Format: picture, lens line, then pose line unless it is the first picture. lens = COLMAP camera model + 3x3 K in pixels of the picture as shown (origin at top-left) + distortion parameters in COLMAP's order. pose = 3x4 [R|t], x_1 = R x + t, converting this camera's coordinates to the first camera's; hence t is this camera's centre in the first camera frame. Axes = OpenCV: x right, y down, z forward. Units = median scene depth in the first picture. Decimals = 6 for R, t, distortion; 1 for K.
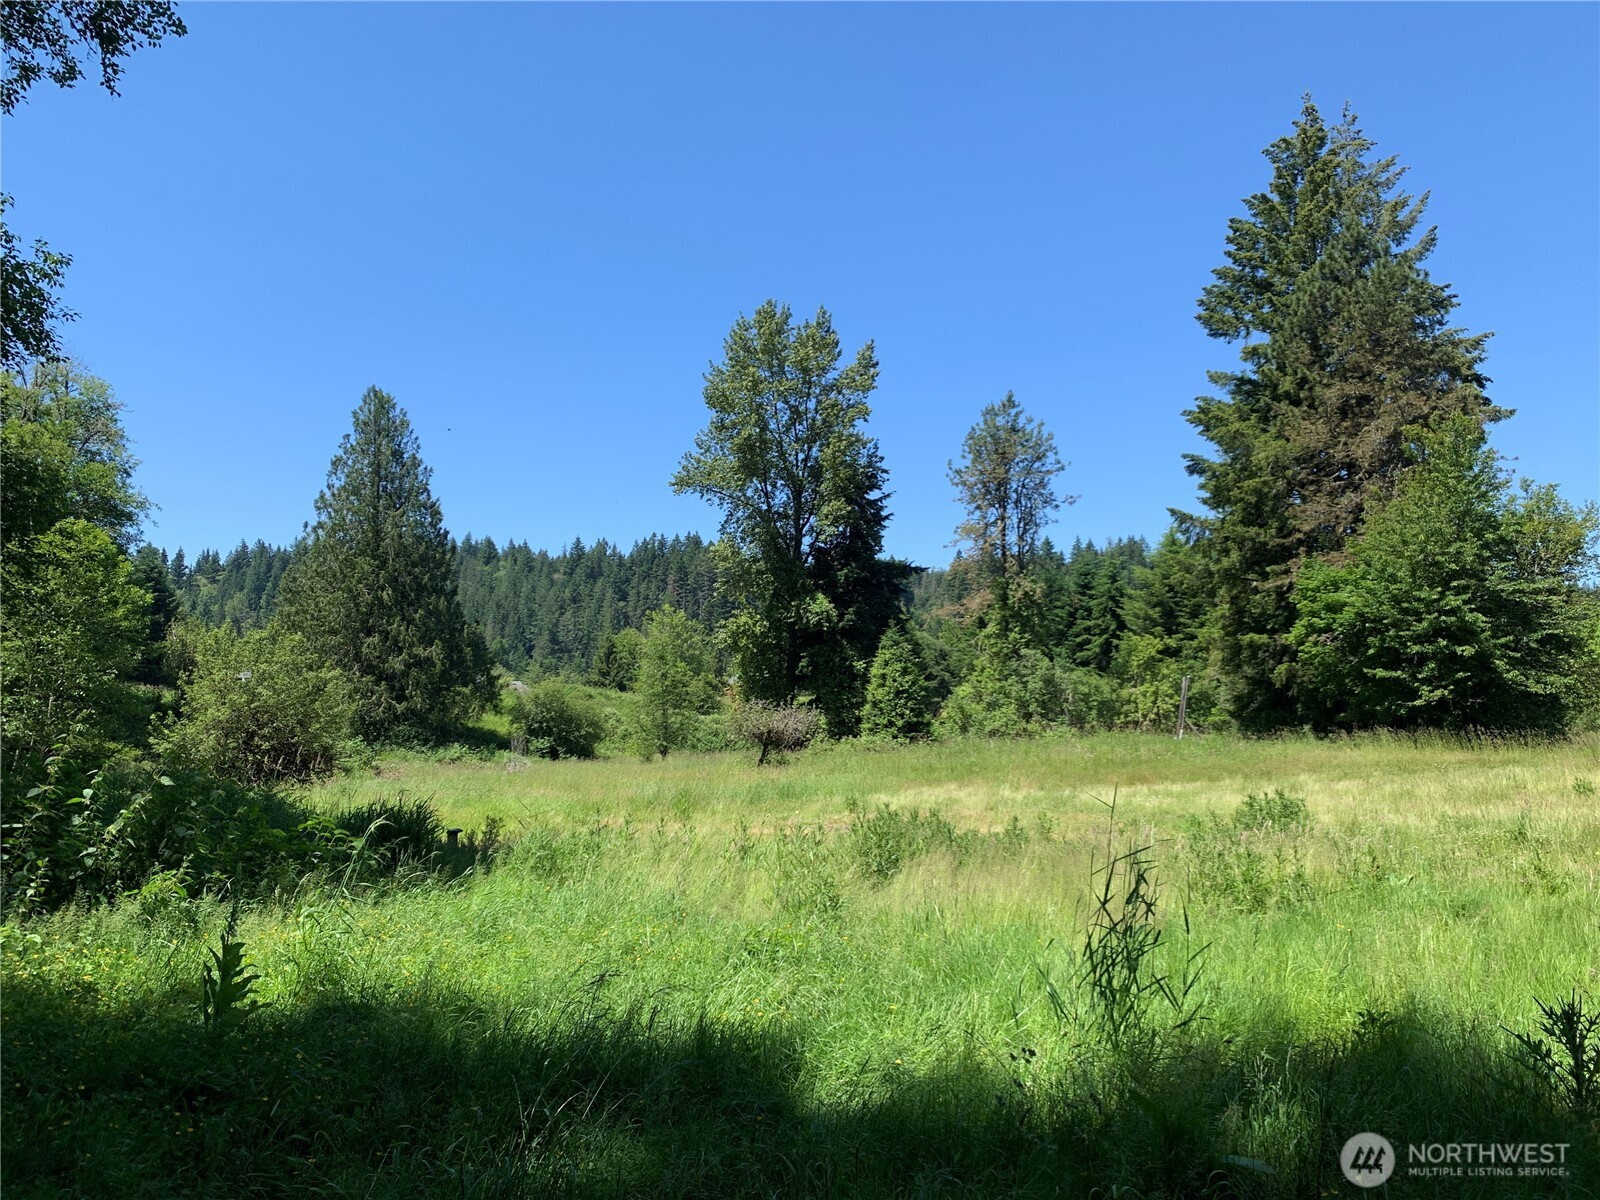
lens RADIAL K [[1219.9, 0, 815.0], [0, 1219.9, 605.2], [0, 0, 1]] dist [0.045422, -0.060439]
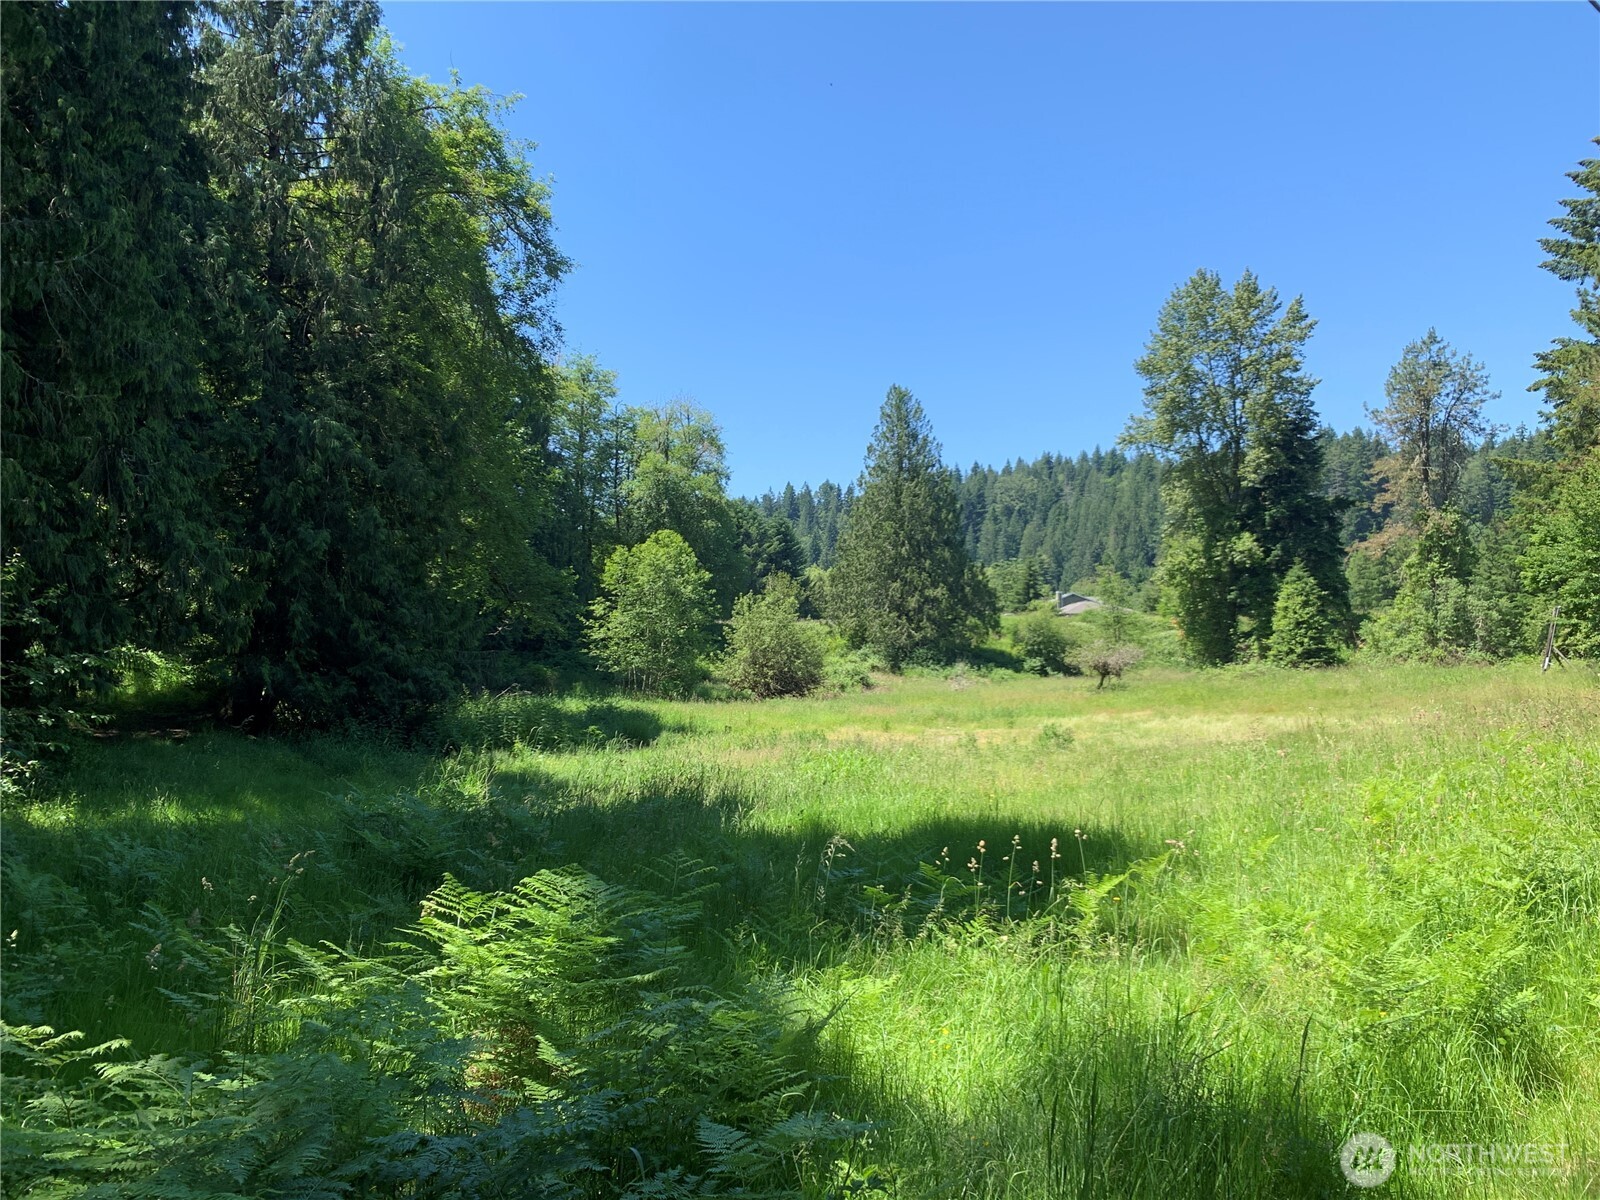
lens RADIAL K [[1219.9, 0, 800.3], [0, 1219.9, 612.0], [0, 0, 1]] dist [0.045422, -0.060439]
pose [[0.859861, -0.018909, -0.510179, 0.218962], [0.062006, 0.995784, 0.067599, -0.037862], [0.506749, -0.089760, 0.857408, -0.177290]]
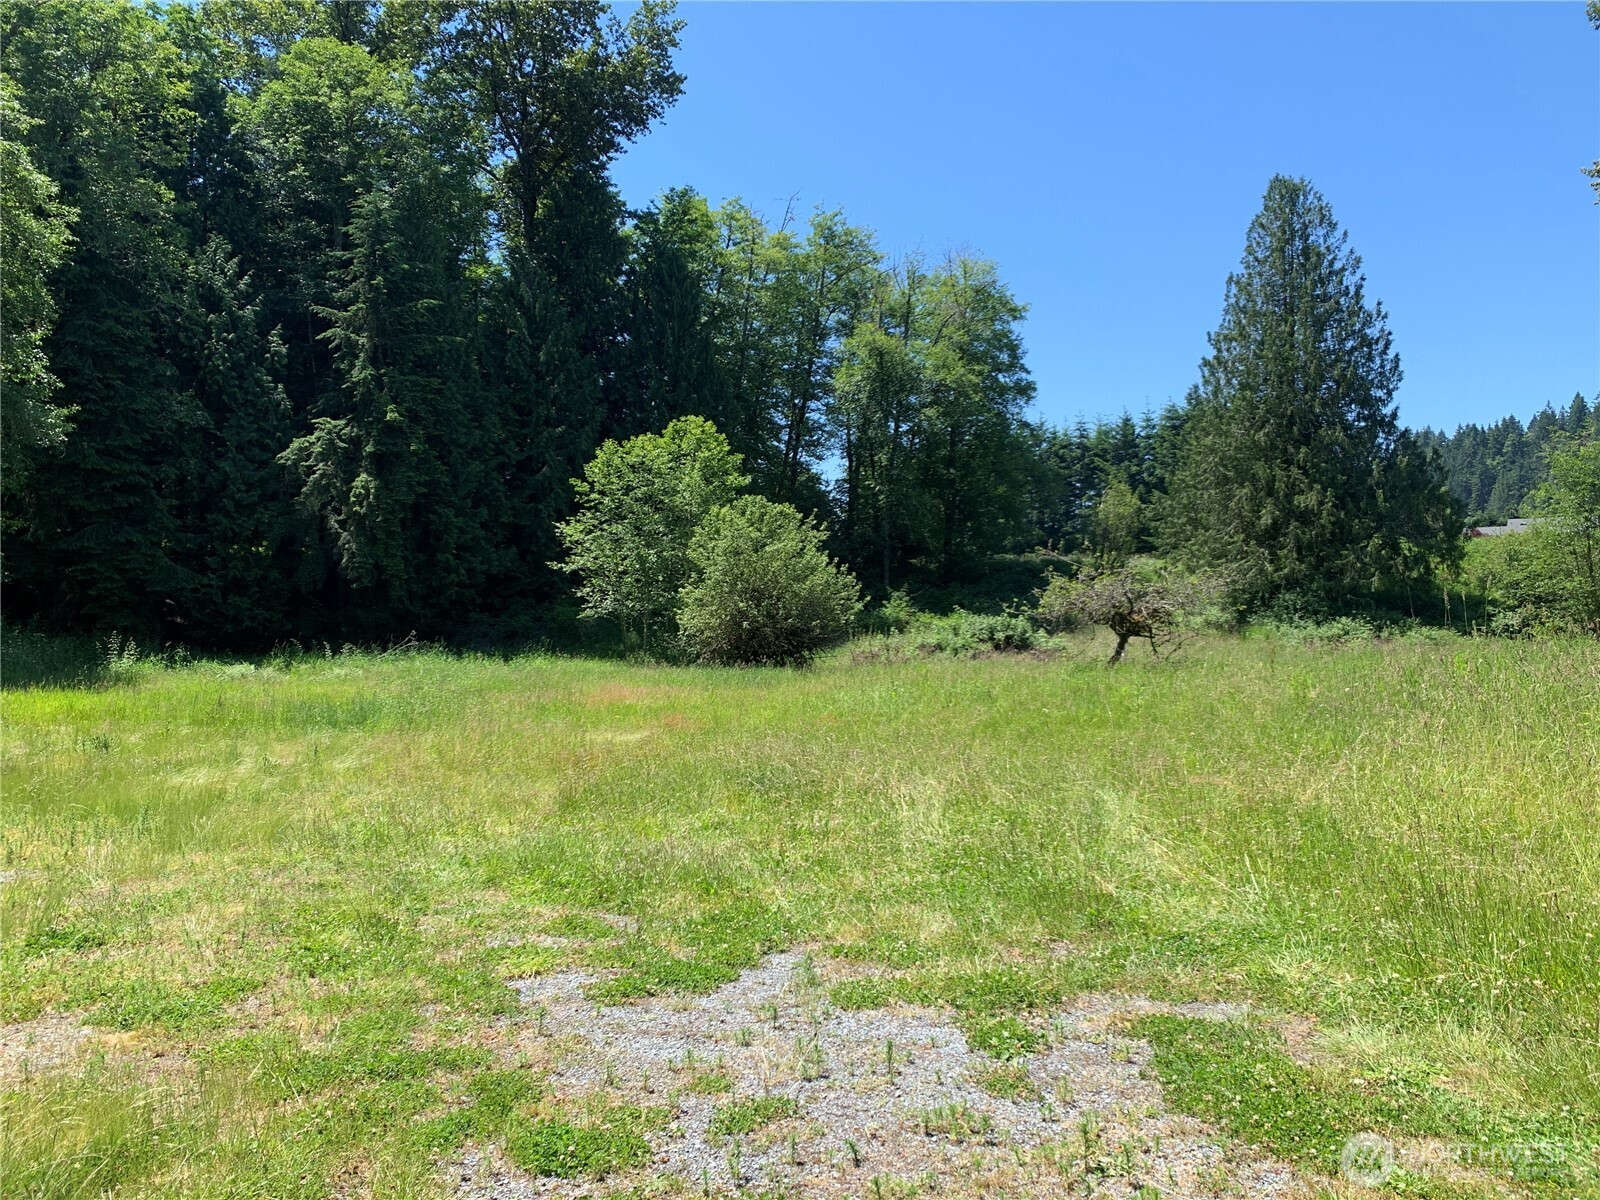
lens RADIAL K [[1219.9, 0, 792.1], [0, 1219.9, 588.0], [0, 0, 1]] dist [0.045422, -0.060439]
pose [[0.403807, -0.009203, -0.914798, 0.271830], [0.101127, 0.994270, 0.034636, 0.034106], [0.909238, -0.106497, 0.402424, 0.386112]]
